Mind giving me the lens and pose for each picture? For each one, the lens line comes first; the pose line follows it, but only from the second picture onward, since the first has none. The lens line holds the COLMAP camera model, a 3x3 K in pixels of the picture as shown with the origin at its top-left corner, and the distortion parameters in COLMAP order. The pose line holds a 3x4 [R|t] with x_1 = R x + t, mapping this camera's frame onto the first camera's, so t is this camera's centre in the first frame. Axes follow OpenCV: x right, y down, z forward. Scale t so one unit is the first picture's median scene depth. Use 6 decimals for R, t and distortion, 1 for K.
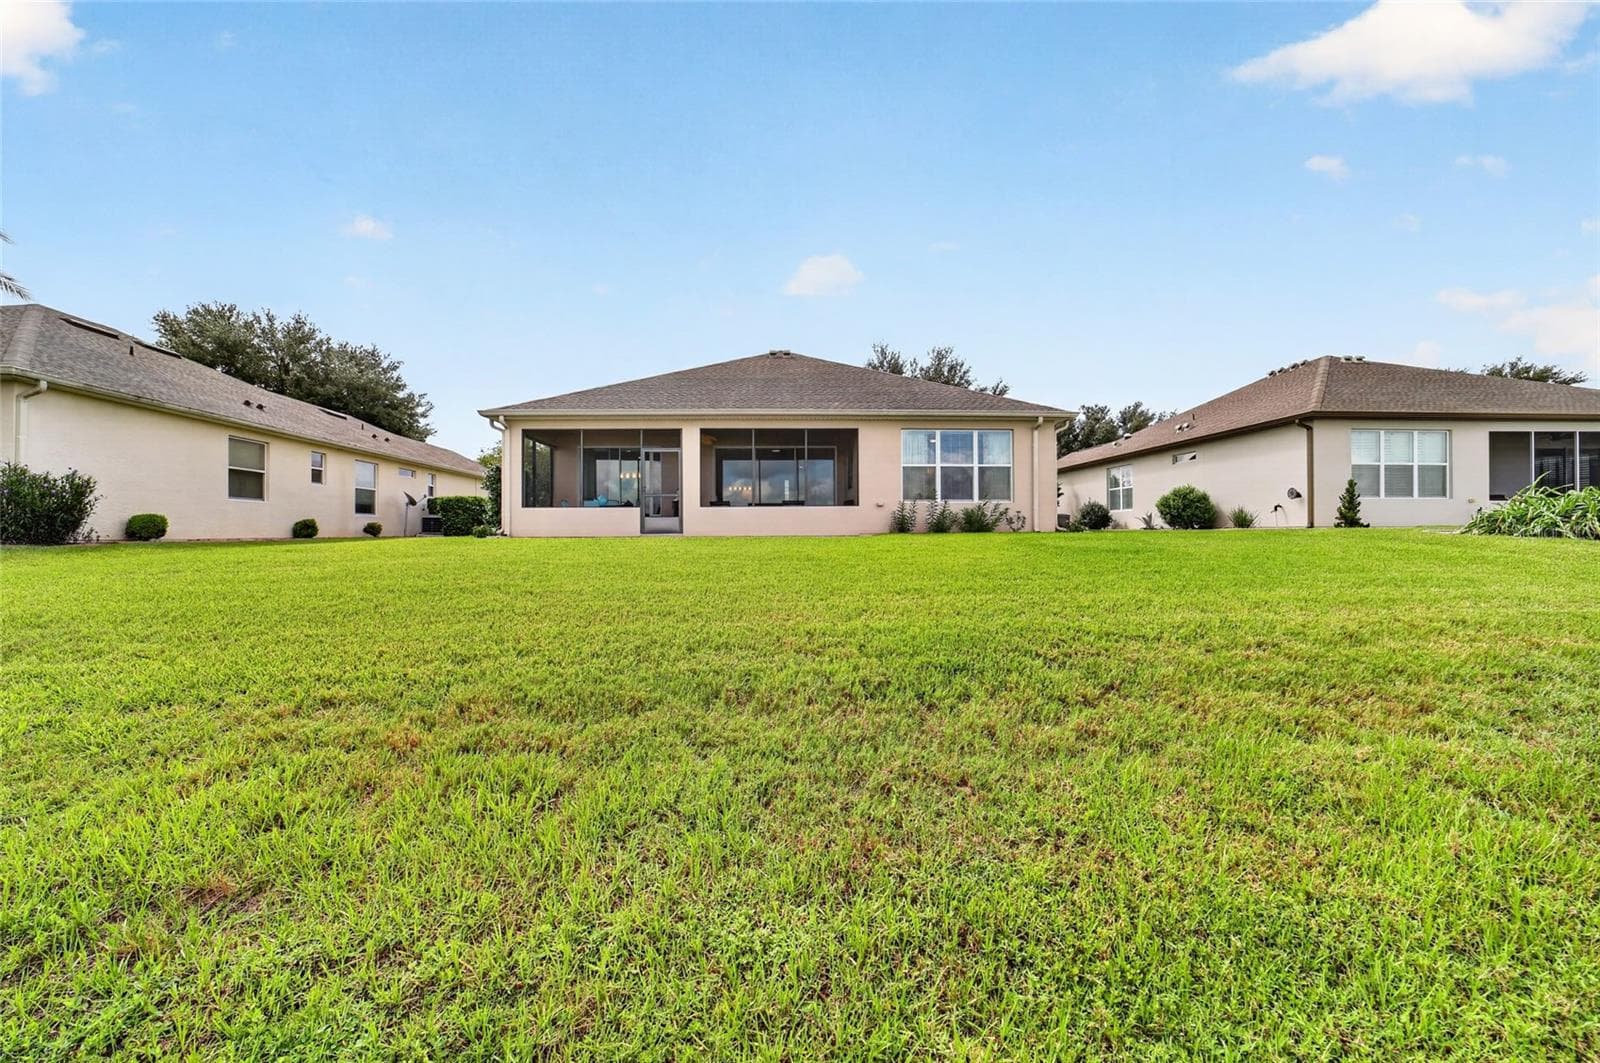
lens RADIAL K [[625.8, 0, 800.6], [0, 625.8, 527.8], [0, 0, 1]] dist [-0.047405, 0.013147]
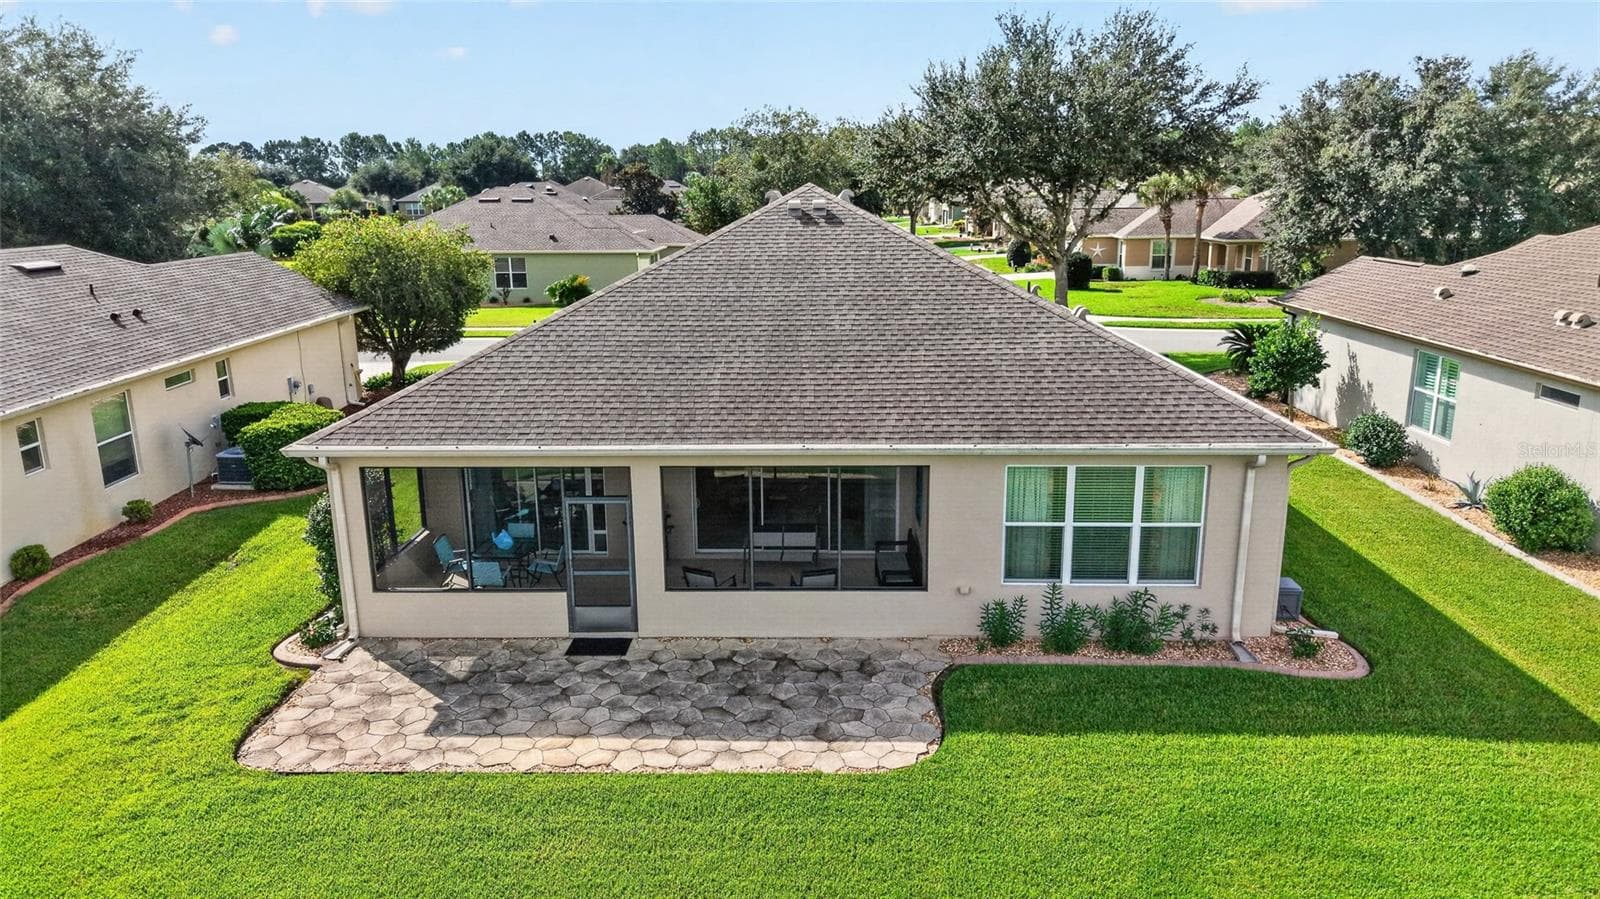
lens RADIAL K [[1074.0, 0, 800.0], [0, 1074.0, 449.5], [0, 0, 1]] dist [0.042769, -0.060955]
pose [[0.997401, 0.011604, -0.071104, 0.041886], [0.006365, 0.968889, 0.247414, -0.414516], [0.071763, -0.247224, 0.966297, 0.035050]]
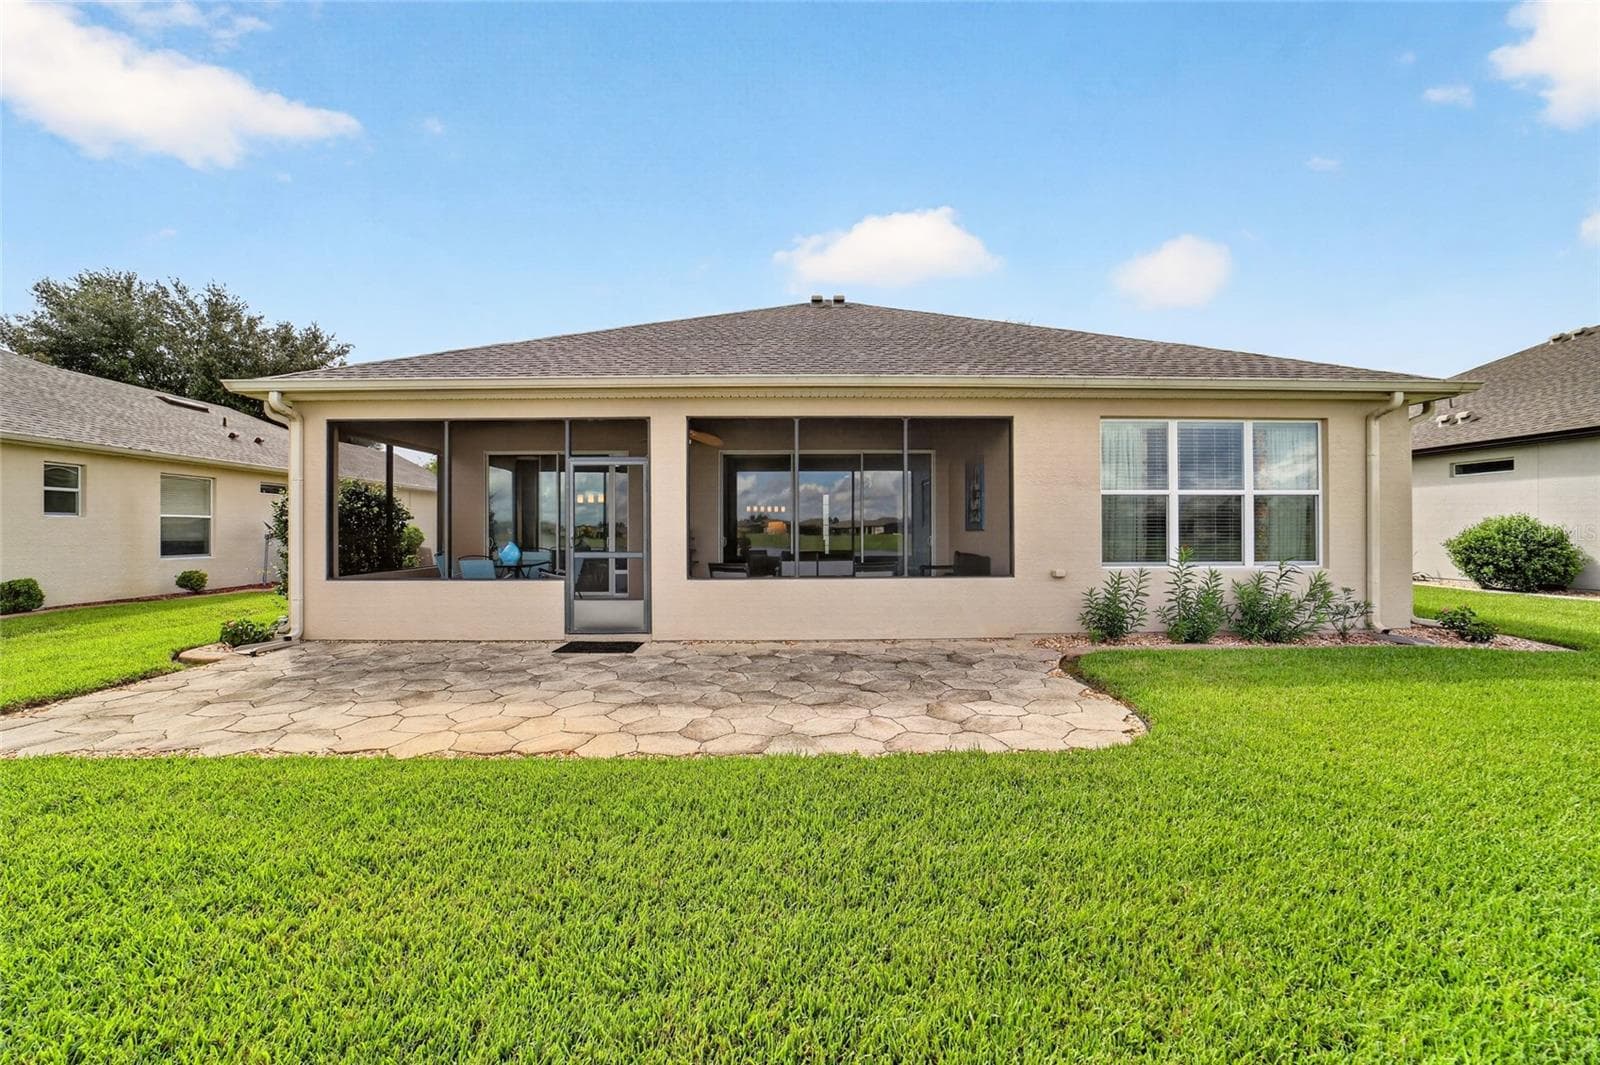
lens RADIAL K [[625.8, 0, 800.6], [0, 625.8, 528.8], [0, 0, 1]] dist [-0.047405, 0.013147]
pose [[0.999613, 0.001015, -0.027793, -0.058444], [-0.000883, 0.999988, 0.004774, -0.073085], [0.027798, -0.004748, 0.999602, 0.508028]]
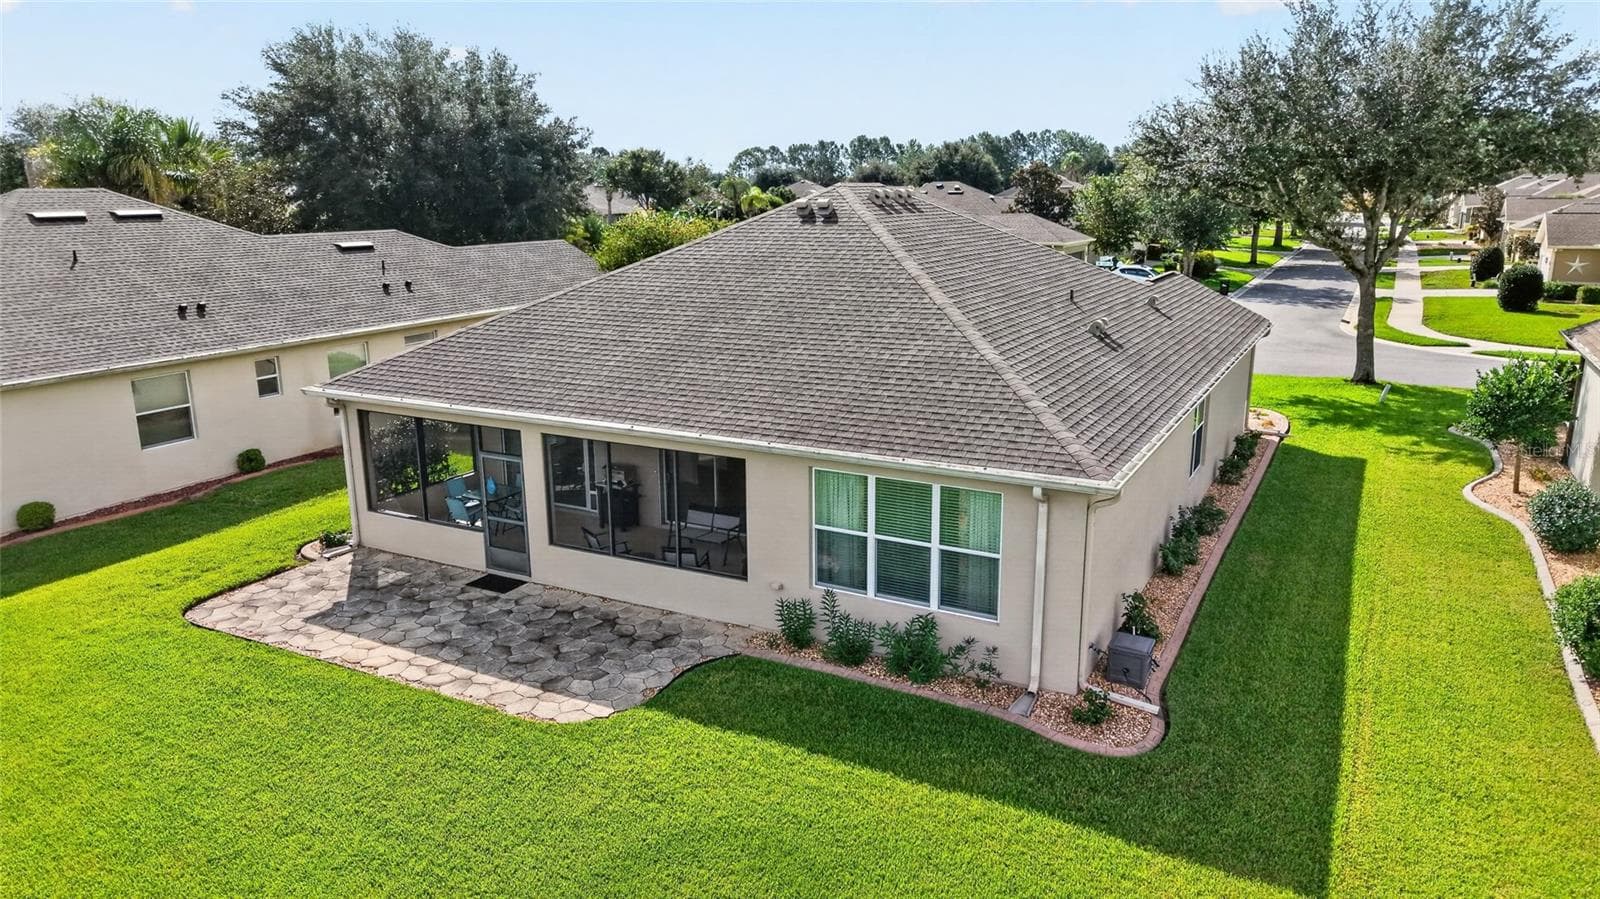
lens RADIAL K [[1074.0, 0, 800.0], [0, 1074.0, 449.5], [0, 0, 1]] dist [0.042769, -0.060955]
pose [[0.857219, 0.119069, -0.500997, 0.638184], [0.008842, 0.969354, 0.245510, -0.411681], [0.514876, -0.214886, 0.829896, 0.182182]]
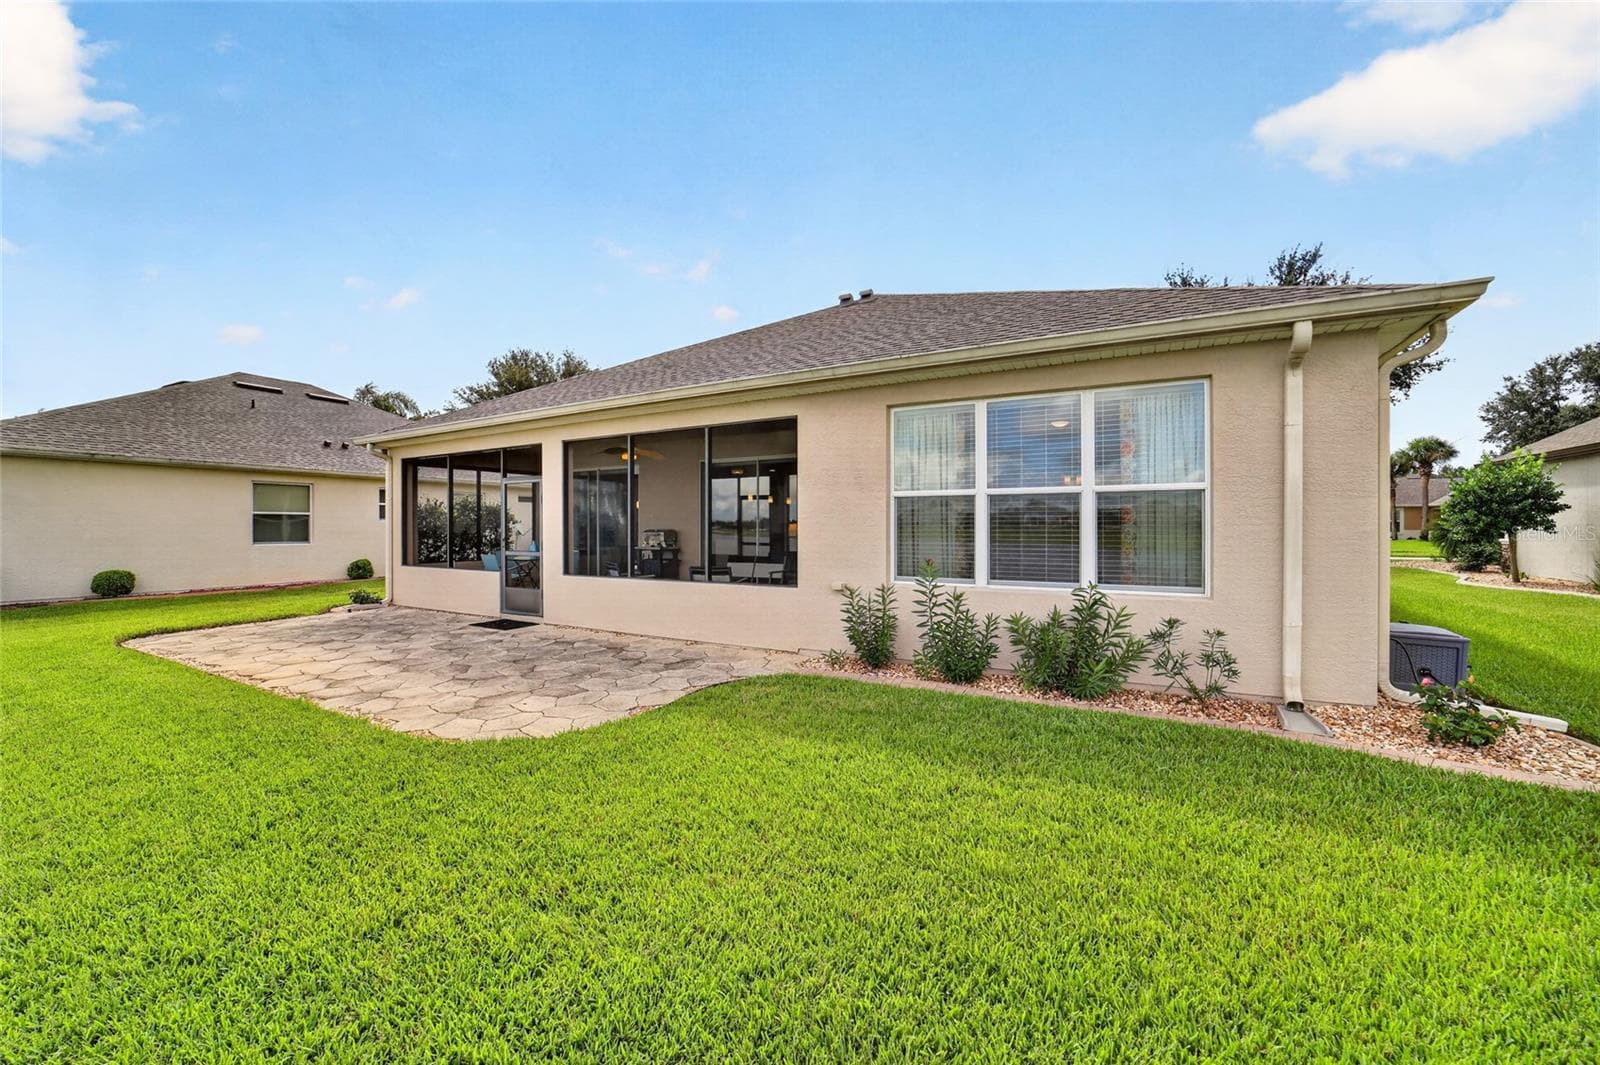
lens RADIAL K [[625.8, 0, 800.6], [0, 625.8, 528.8], [0, 0, 1]] dist [-0.047405, 0.013147]
pose [[0.848277, 0.004198, -0.529536, 0.329081], [0.001541, 0.999945, 0.010396, -0.080739], [0.529550, -0.009635, 0.848224, 0.610736]]
